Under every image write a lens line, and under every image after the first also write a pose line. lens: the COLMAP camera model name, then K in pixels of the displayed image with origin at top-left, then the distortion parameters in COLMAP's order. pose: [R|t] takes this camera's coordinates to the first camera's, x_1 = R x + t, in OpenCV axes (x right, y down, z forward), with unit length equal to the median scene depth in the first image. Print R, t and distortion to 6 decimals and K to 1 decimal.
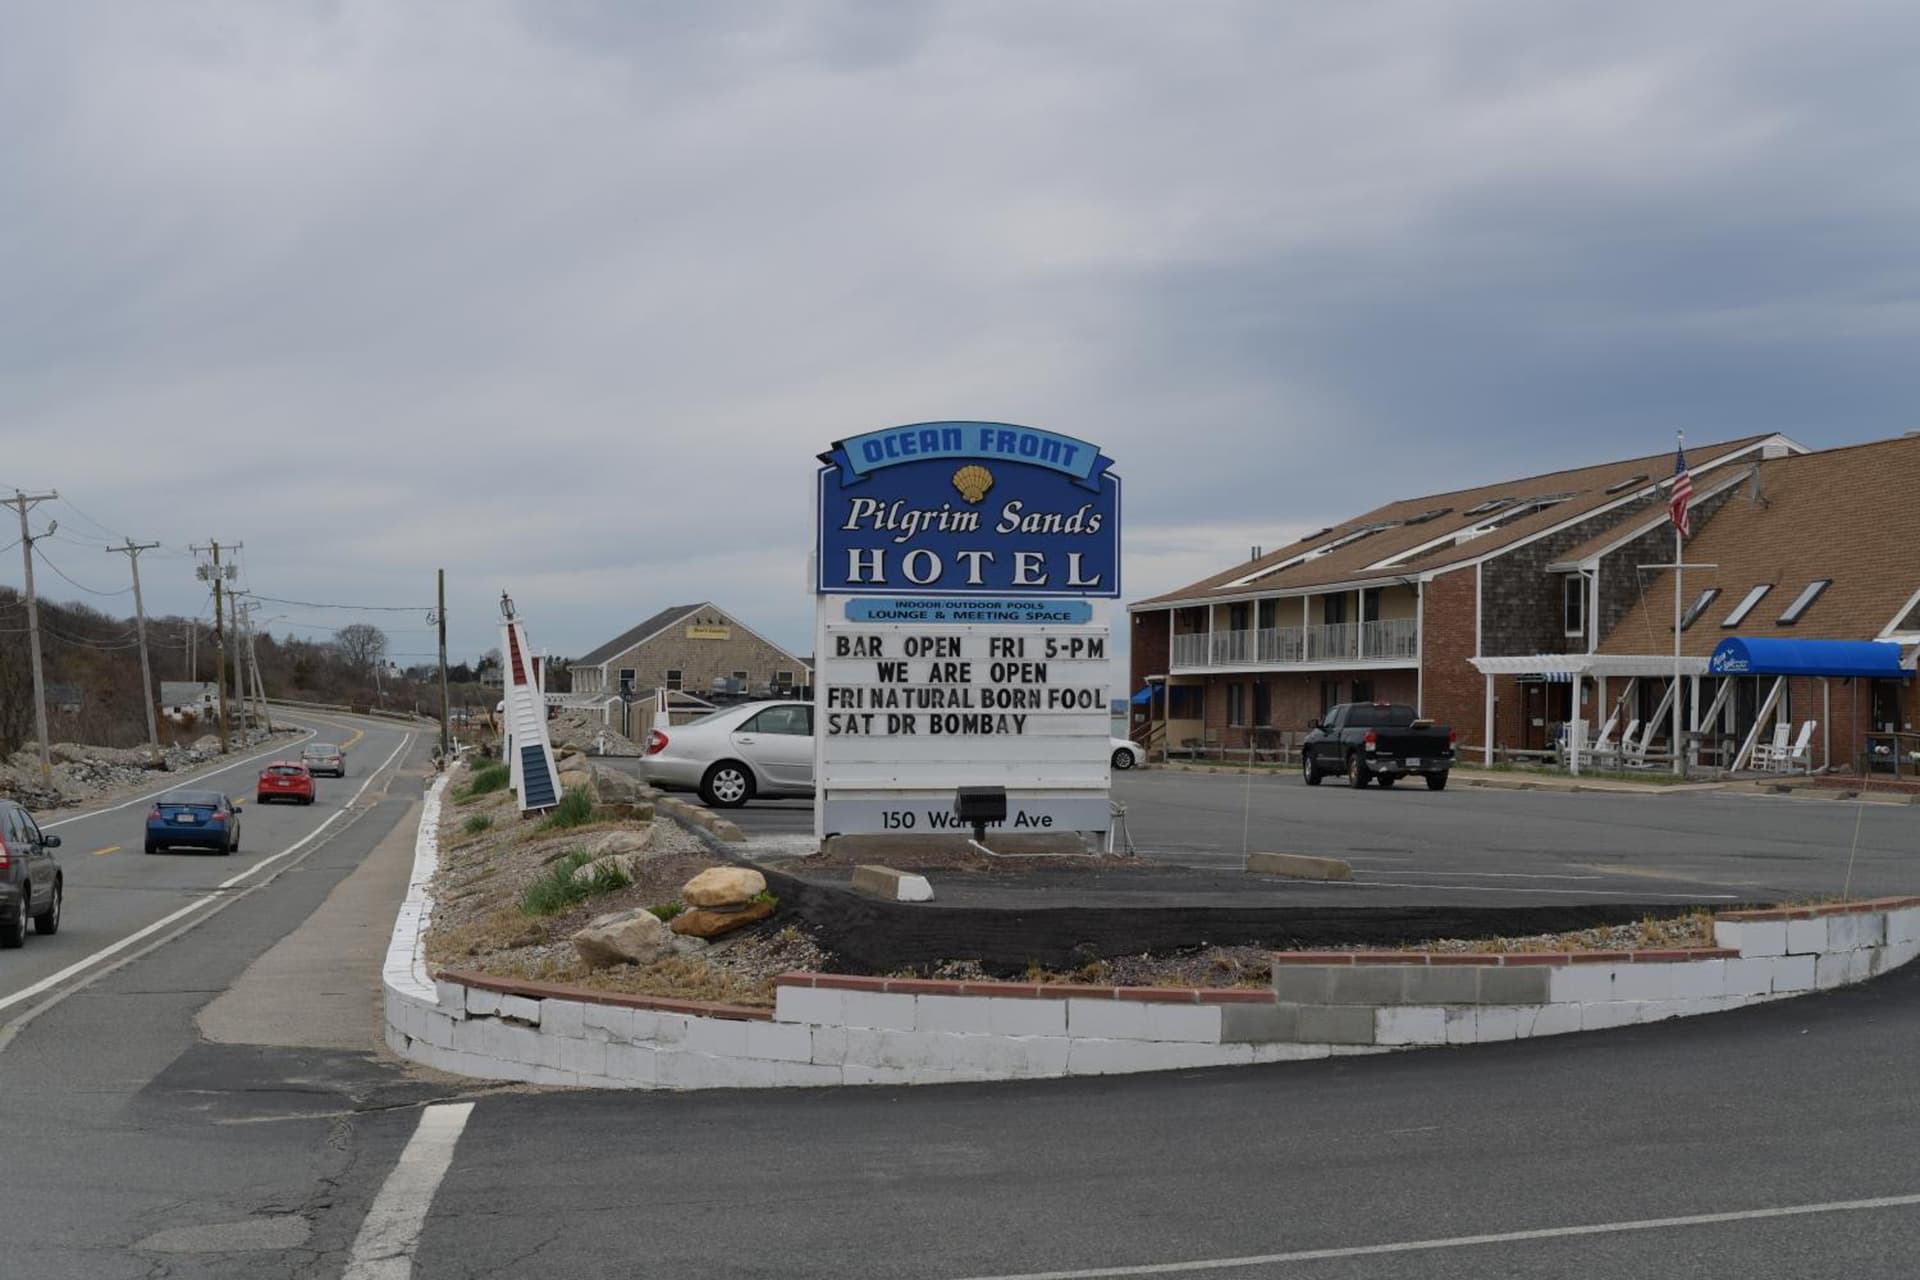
lens RADIAL K [[2769.7, 0, 969.2], [0, 2769.7, 645.1], [0, 0, 1]] dist [-0.018359, 0.000000]
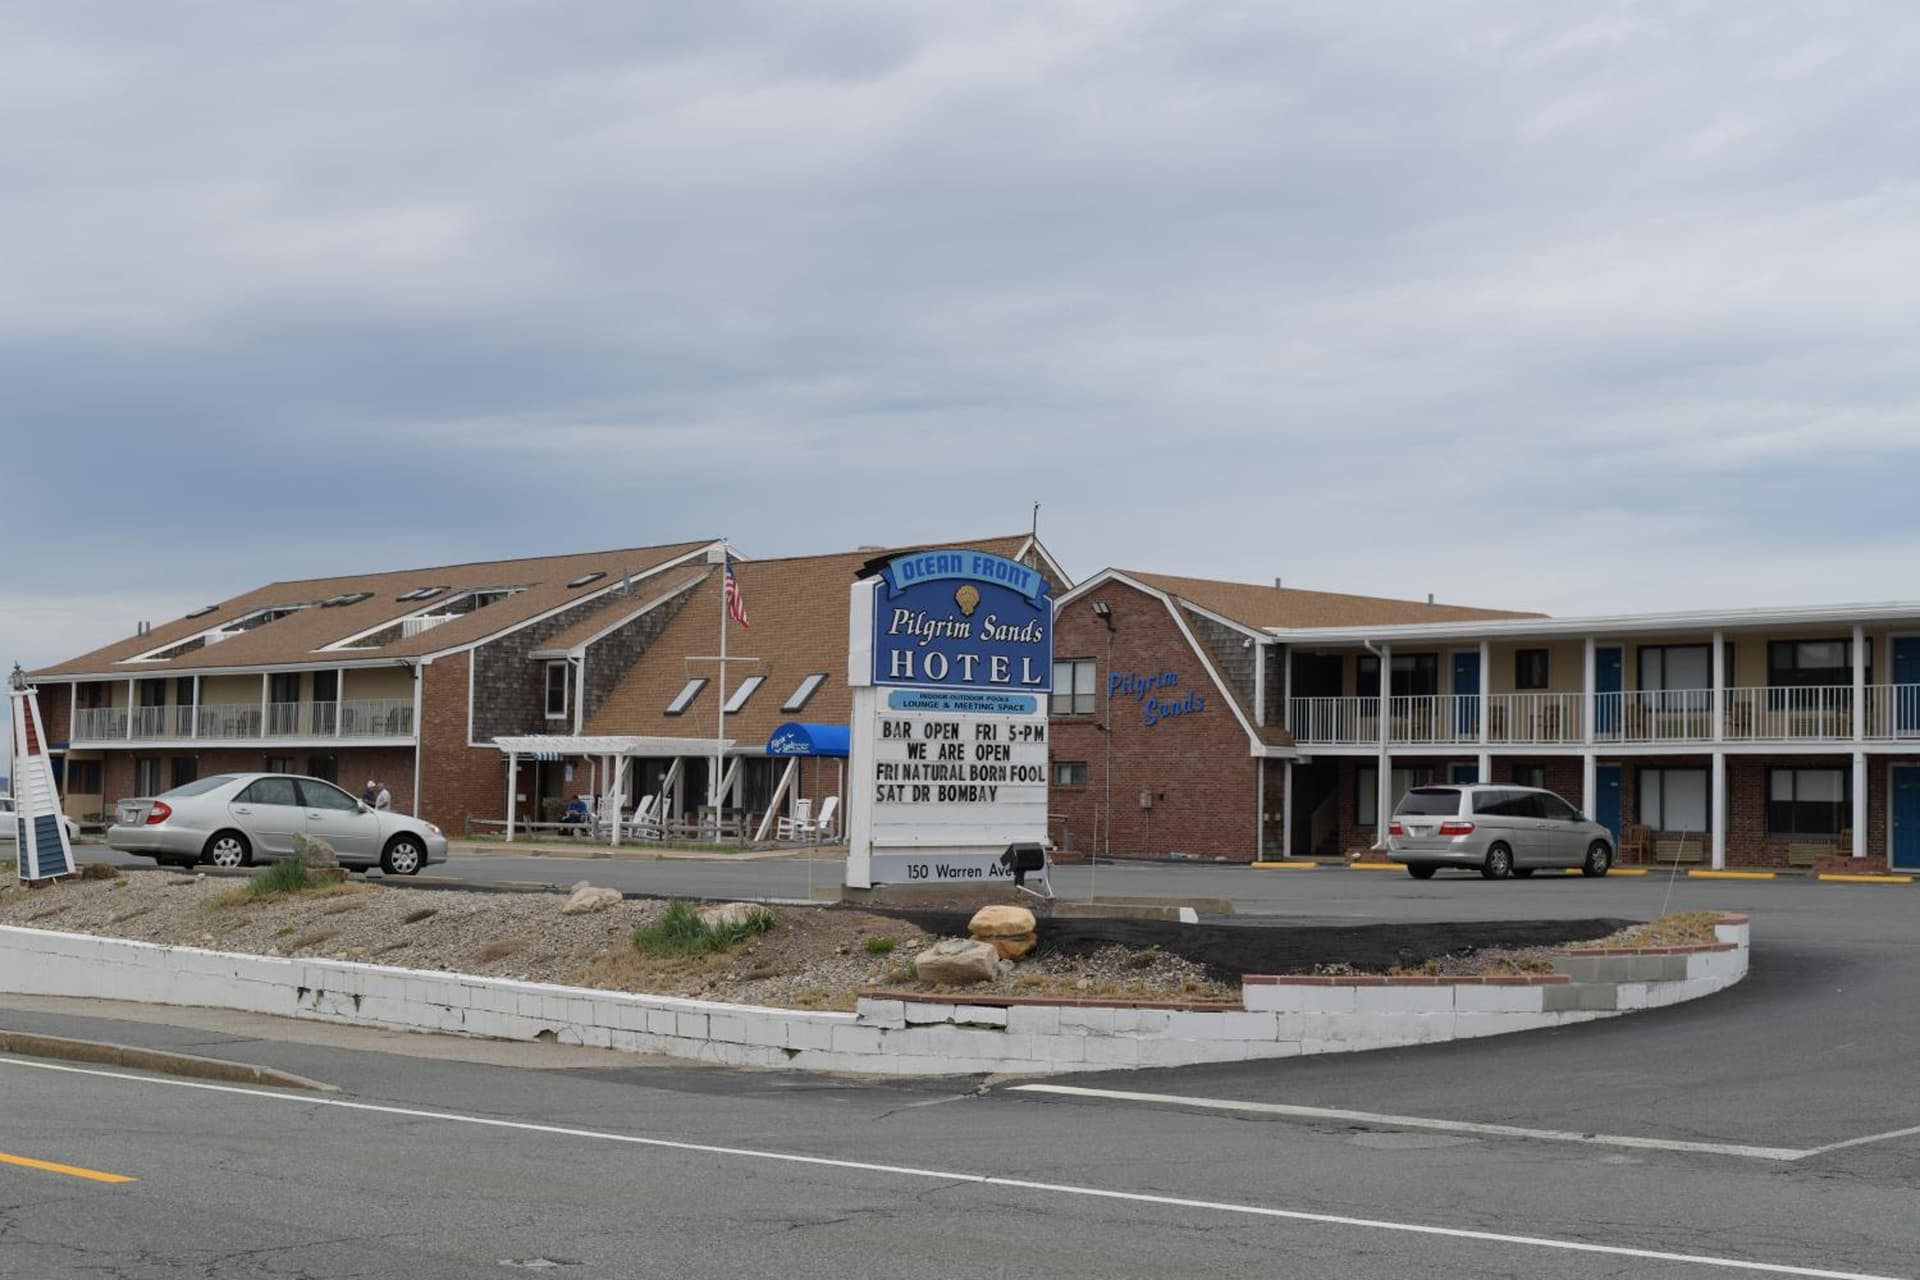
lens RADIAL K [[2769.7, 0, 964.6], [0, 2769.7, 643.0], [0, 0, 1]] dist [-0.018359, 0.000000]
pose [[0.867877, 0.030127, 0.495864, -0.615181], [-0.015840, 0.999330, -0.032992, 0.002051], [-0.496526, 0.020779, 0.867773, -0.077618]]
